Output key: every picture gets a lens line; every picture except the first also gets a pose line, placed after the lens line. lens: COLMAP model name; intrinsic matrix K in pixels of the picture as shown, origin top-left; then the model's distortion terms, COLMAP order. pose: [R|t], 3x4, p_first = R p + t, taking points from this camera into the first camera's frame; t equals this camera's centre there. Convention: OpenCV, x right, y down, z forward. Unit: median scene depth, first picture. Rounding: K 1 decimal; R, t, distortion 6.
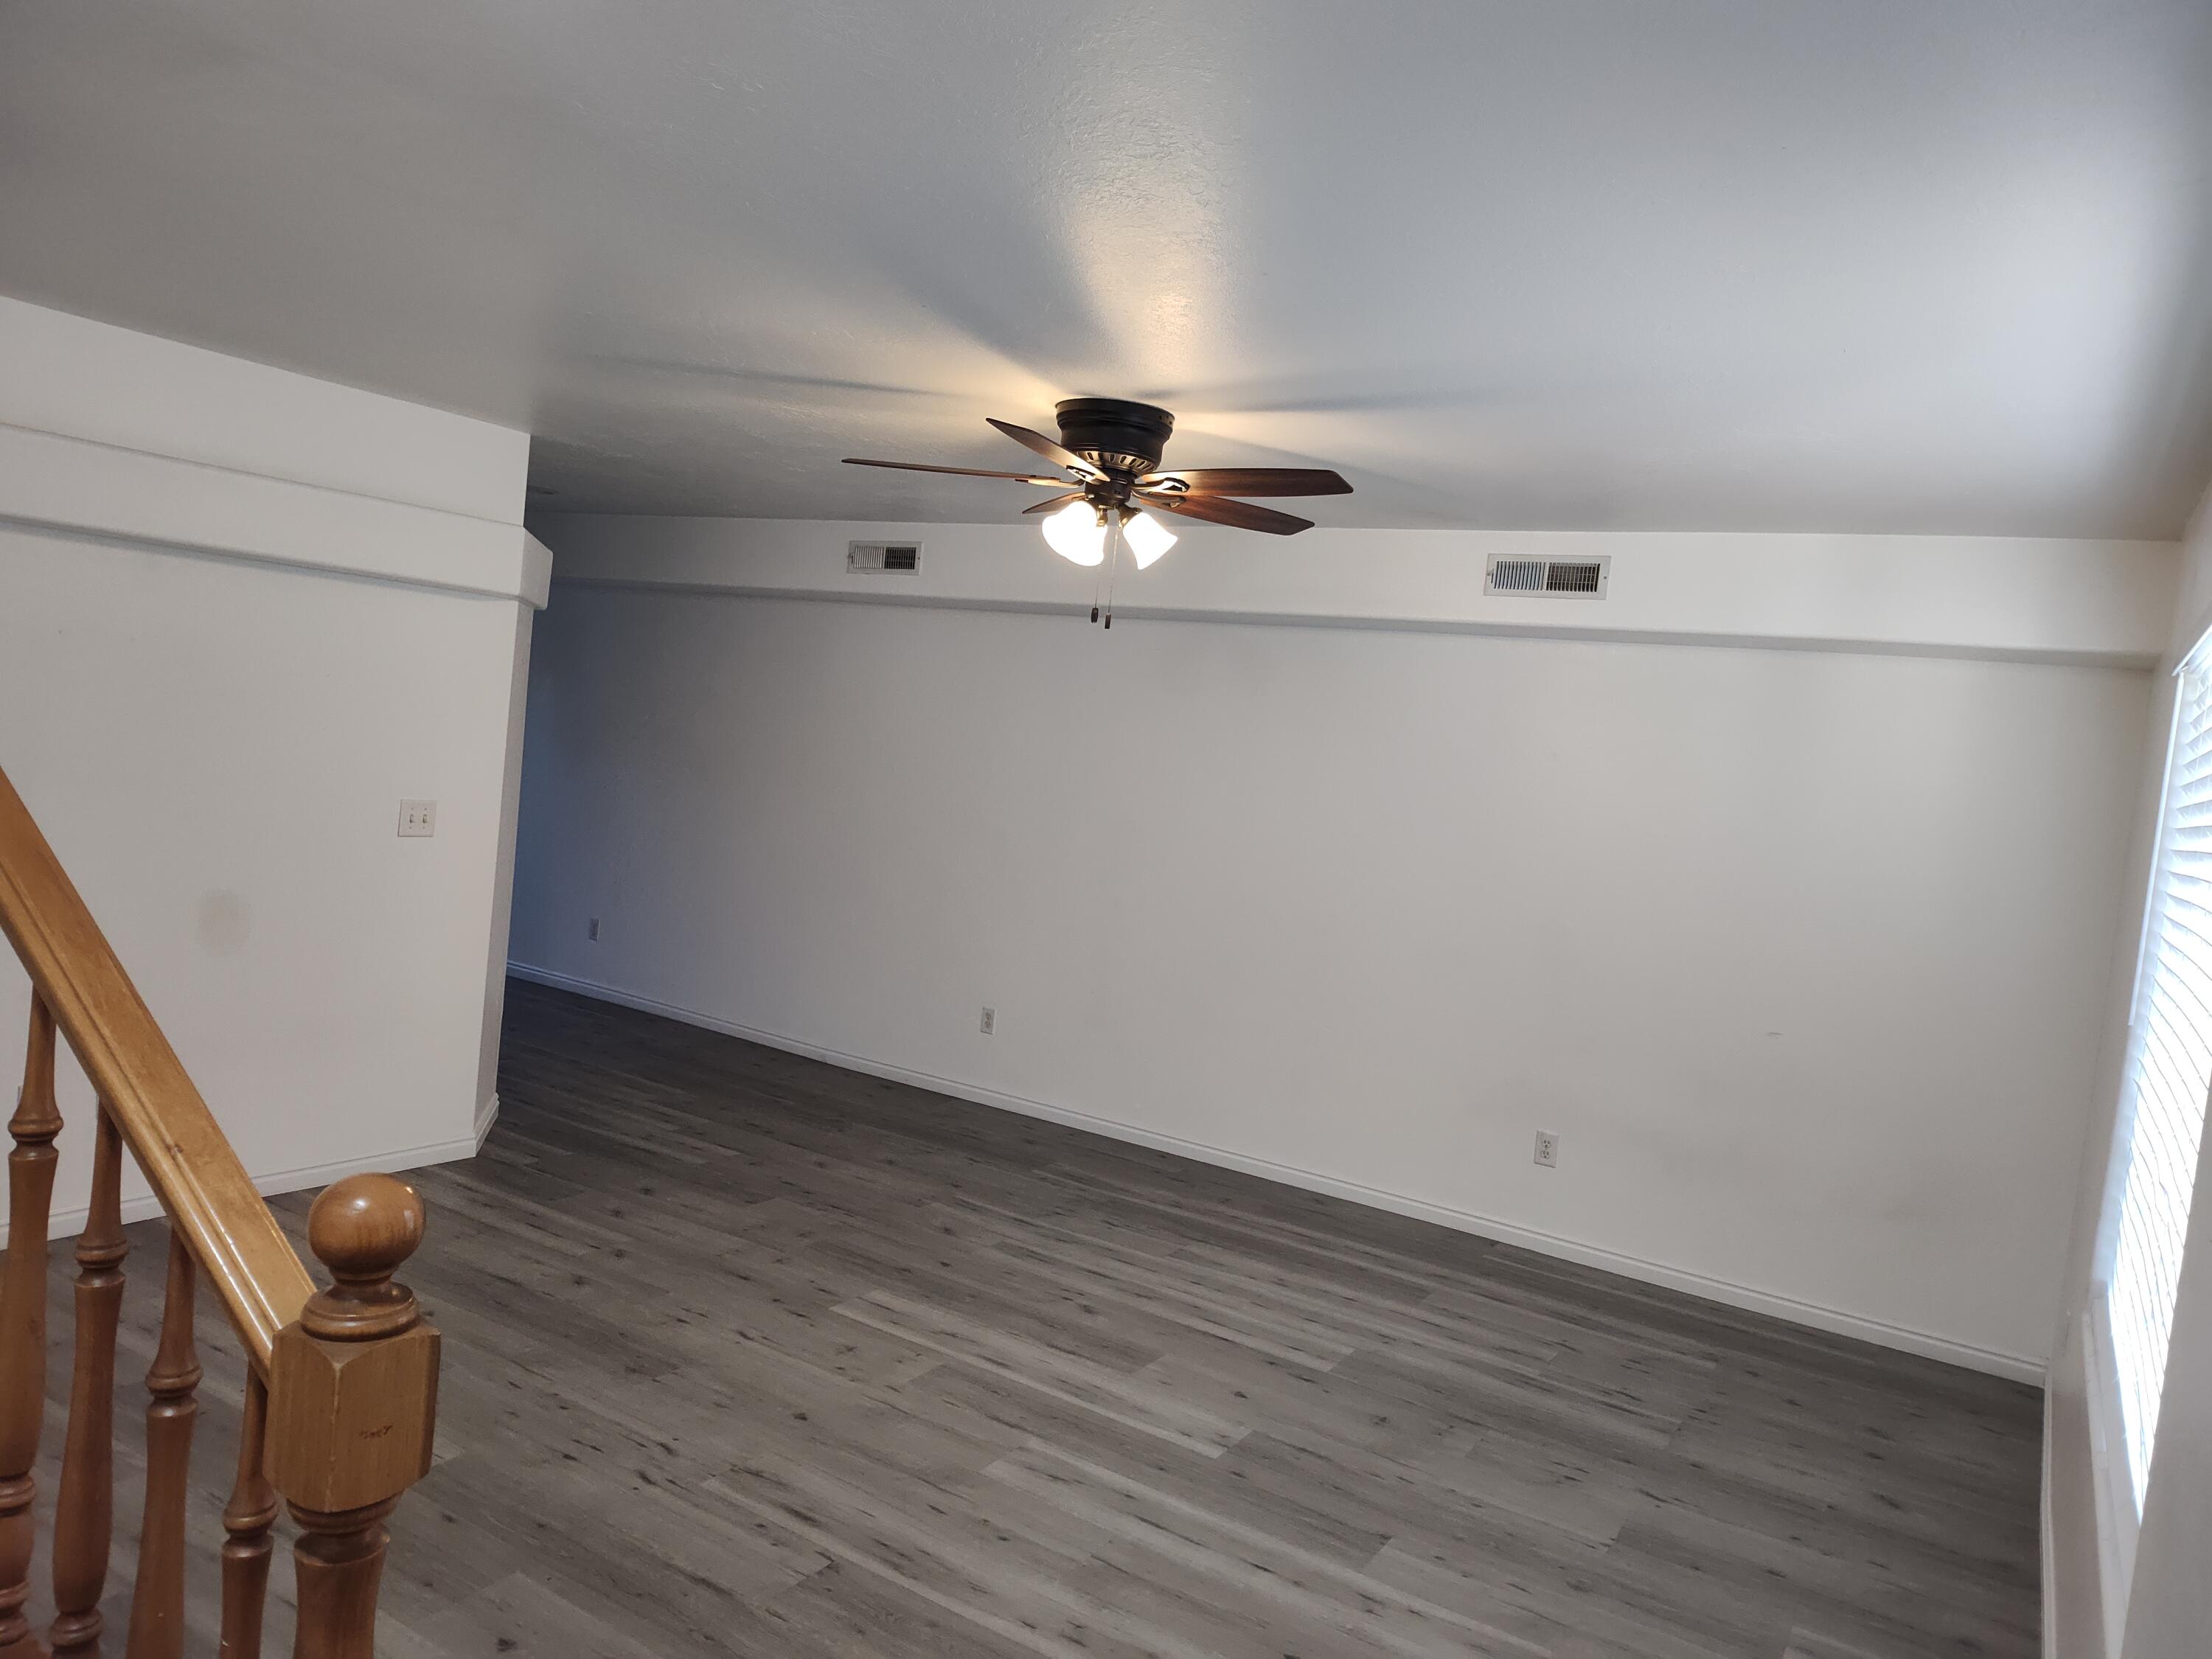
lens RADIAL K [[1505.6, 0, 1107.5], [0, 1505.6, 832.1], [0, 0, 1]] dist [0.050216, -0.048812]
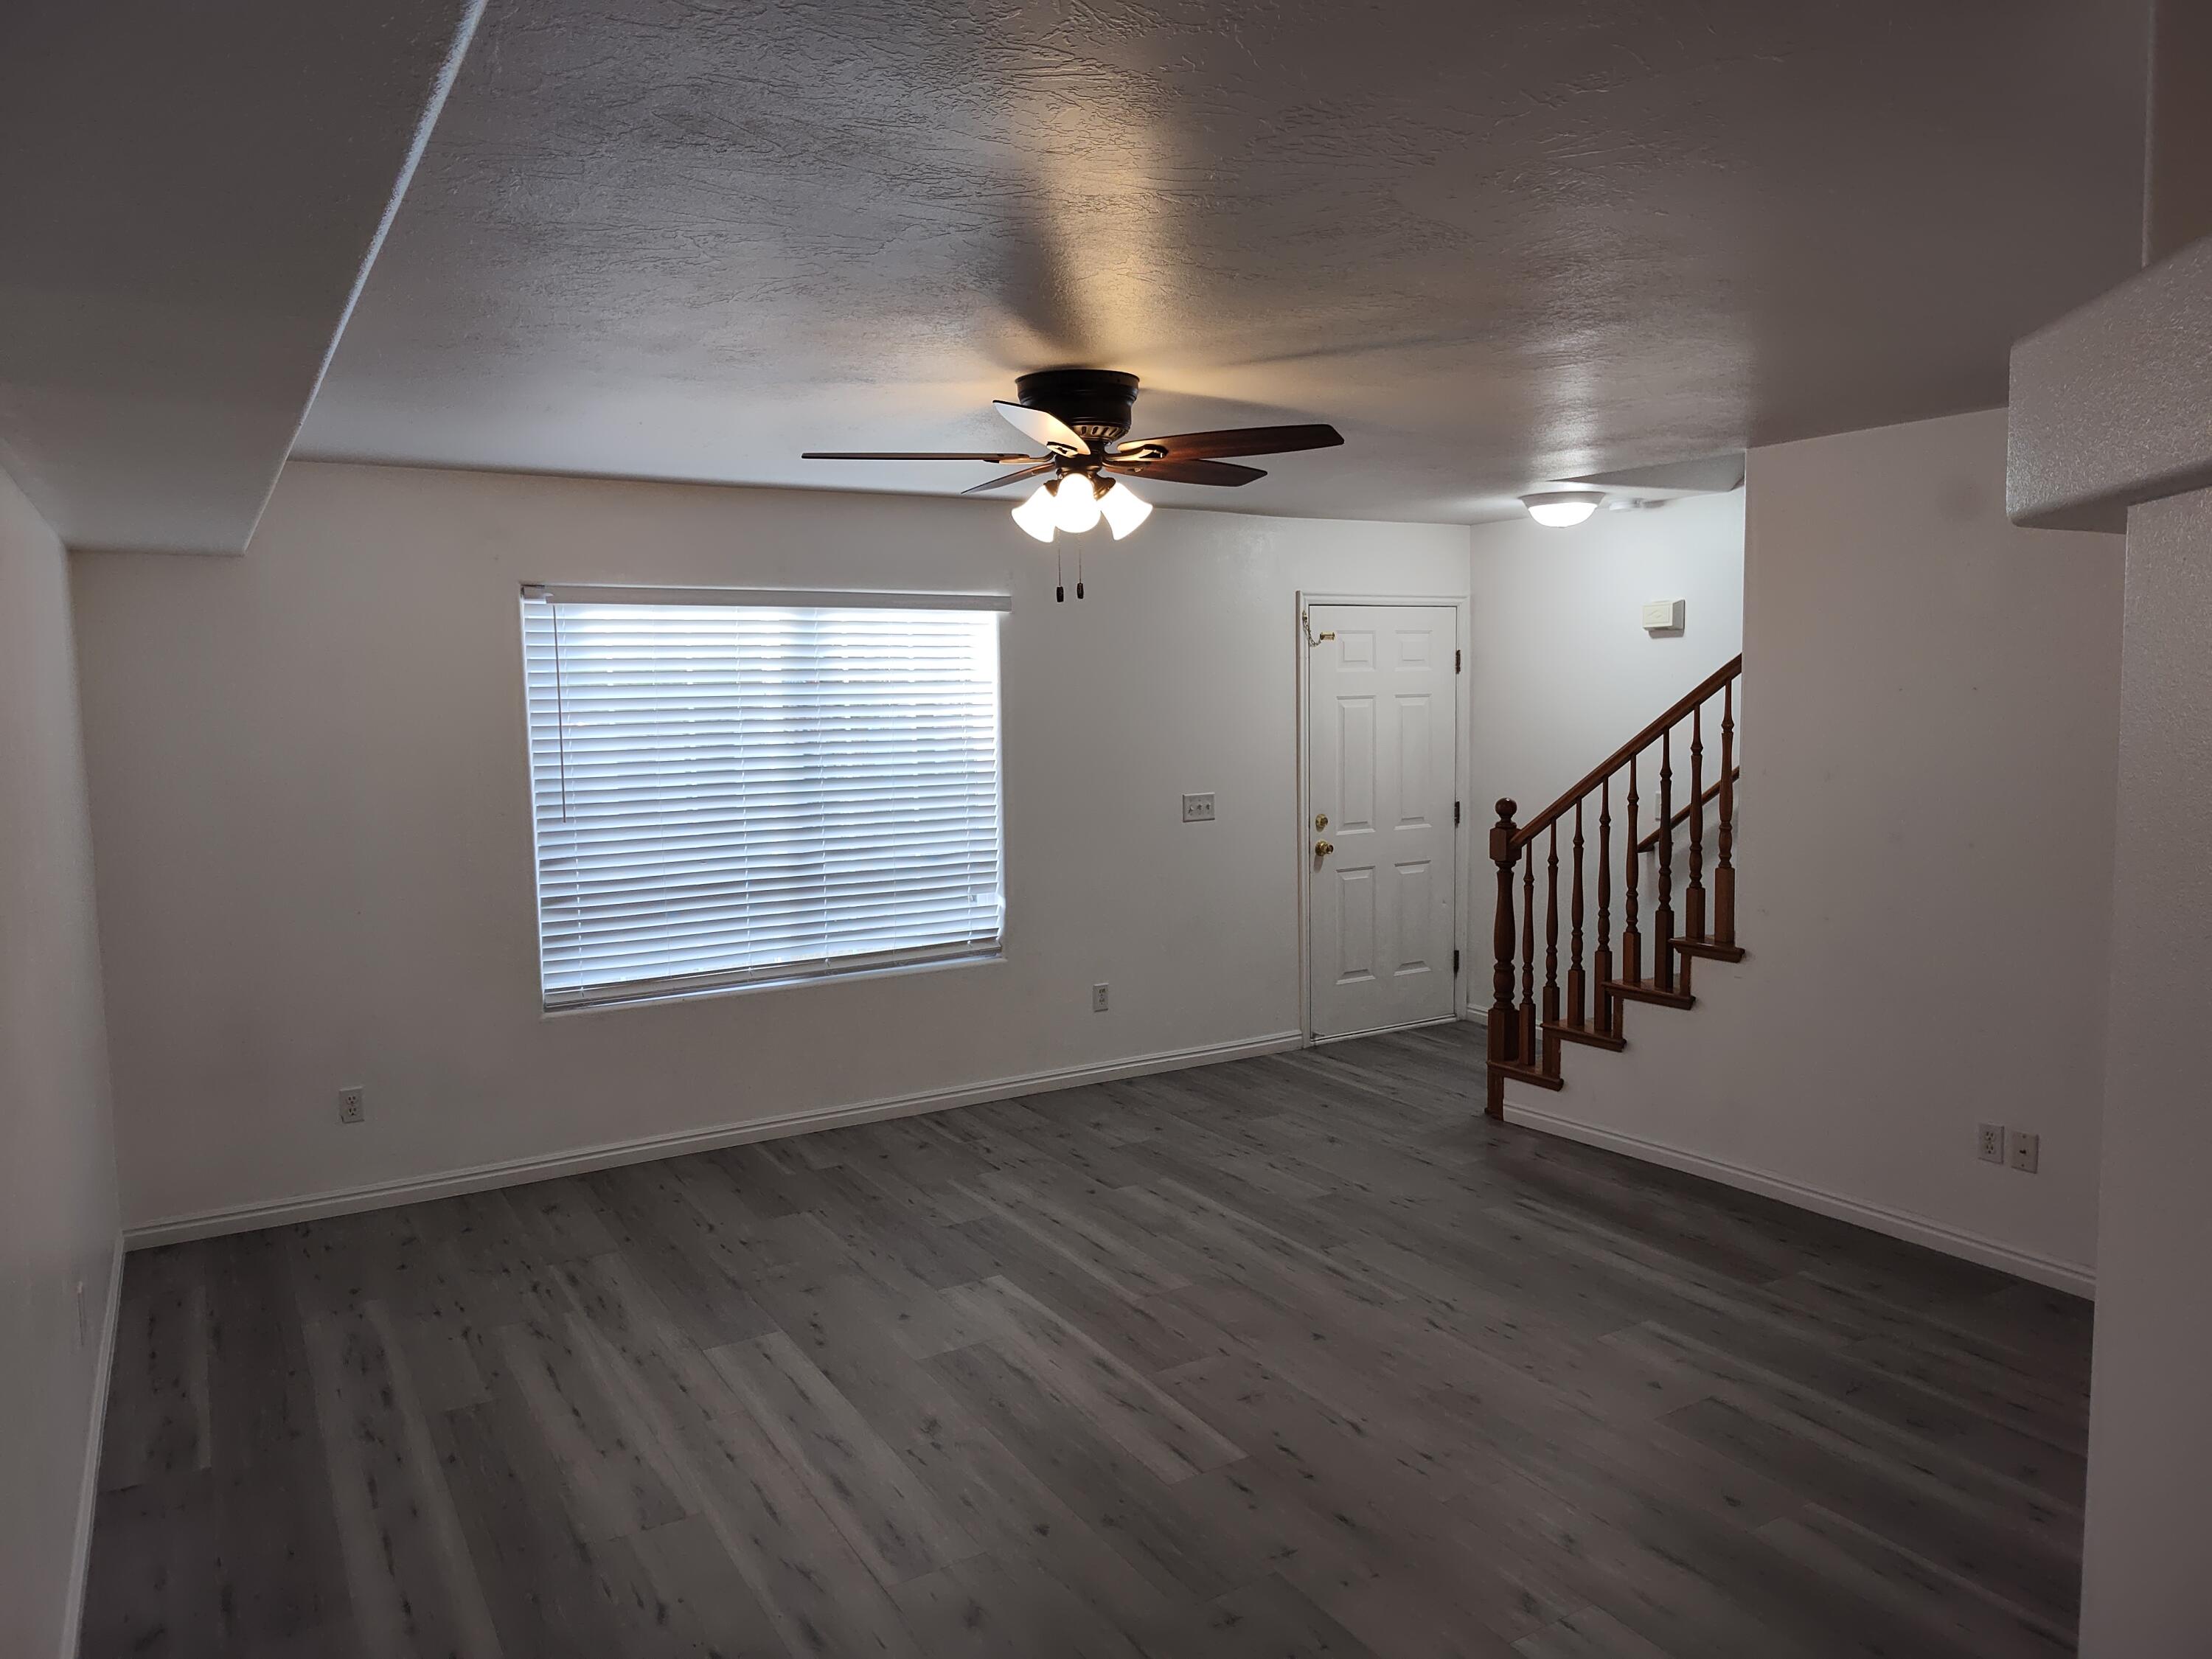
lens RADIAL K [[1505.6, 0, 1108.5], [0, 1505.6, 829.1], [0, 0, 1]] dist [0.050216, -0.048812]
pose [[-0.890508, -0.132133, 0.435358, -0.460444], [-0.048429, 0.978991, 0.198070, -0.180735], [-0.452383, 0.155299, -0.878198, 1.831221]]
